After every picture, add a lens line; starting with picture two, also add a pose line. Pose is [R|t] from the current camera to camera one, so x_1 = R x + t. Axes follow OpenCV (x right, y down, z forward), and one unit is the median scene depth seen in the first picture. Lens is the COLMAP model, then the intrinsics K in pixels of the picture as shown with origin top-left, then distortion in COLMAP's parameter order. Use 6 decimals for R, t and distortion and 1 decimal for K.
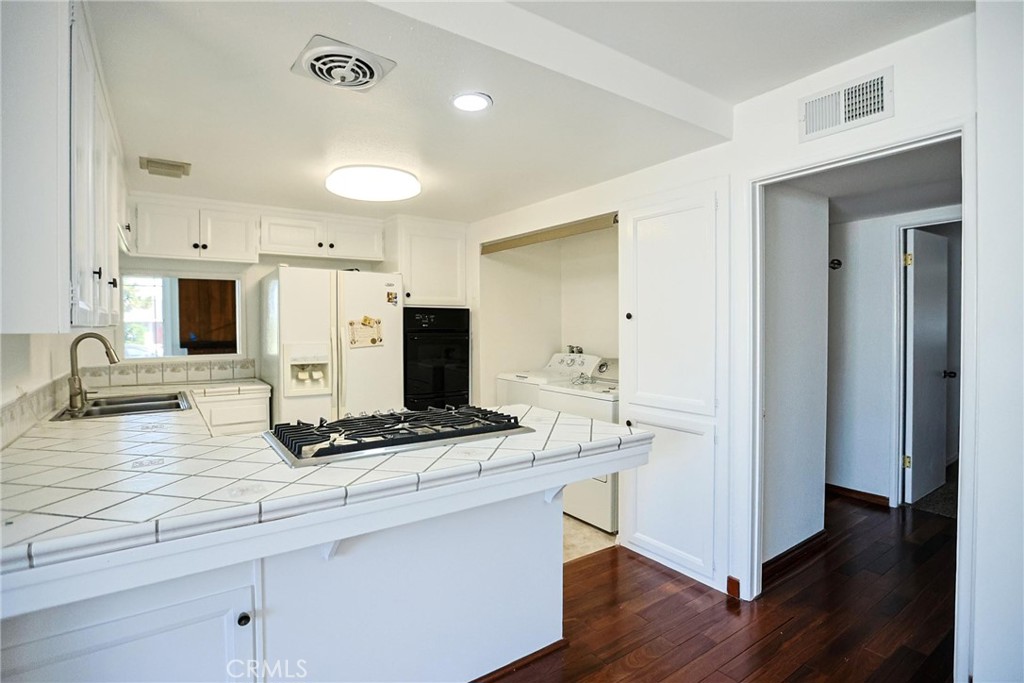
lens RADIAL K [[491.6, 0, 489.0], [0, 491.6, 334.5], [0, 0, 1]] dist [-0.037651, 0.010774]
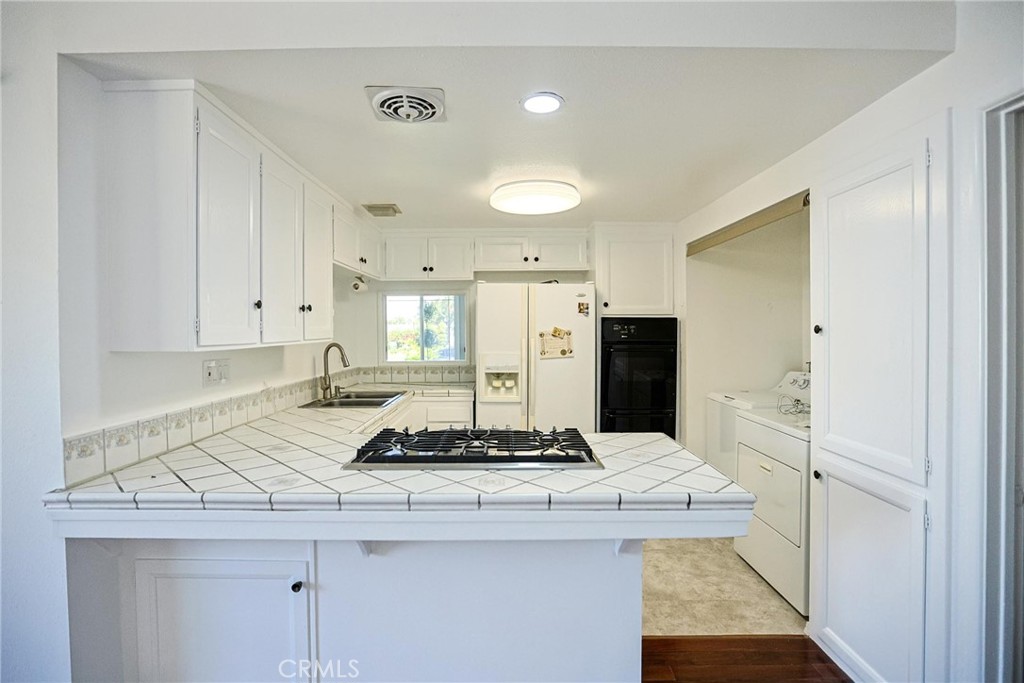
lens RADIAL K [[491.6, 0, 492.6], [0, 491.6, 339.1], [0, 0, 1]] dist [-0.037651, 0.010774]
pose [[0.831099, 0.007988, -0.556067, 0.217523], [-0.007945, 0.999965, 0.002491, -0.016324], [0.556067, 0.002348, 0.831134, 0.096071]]
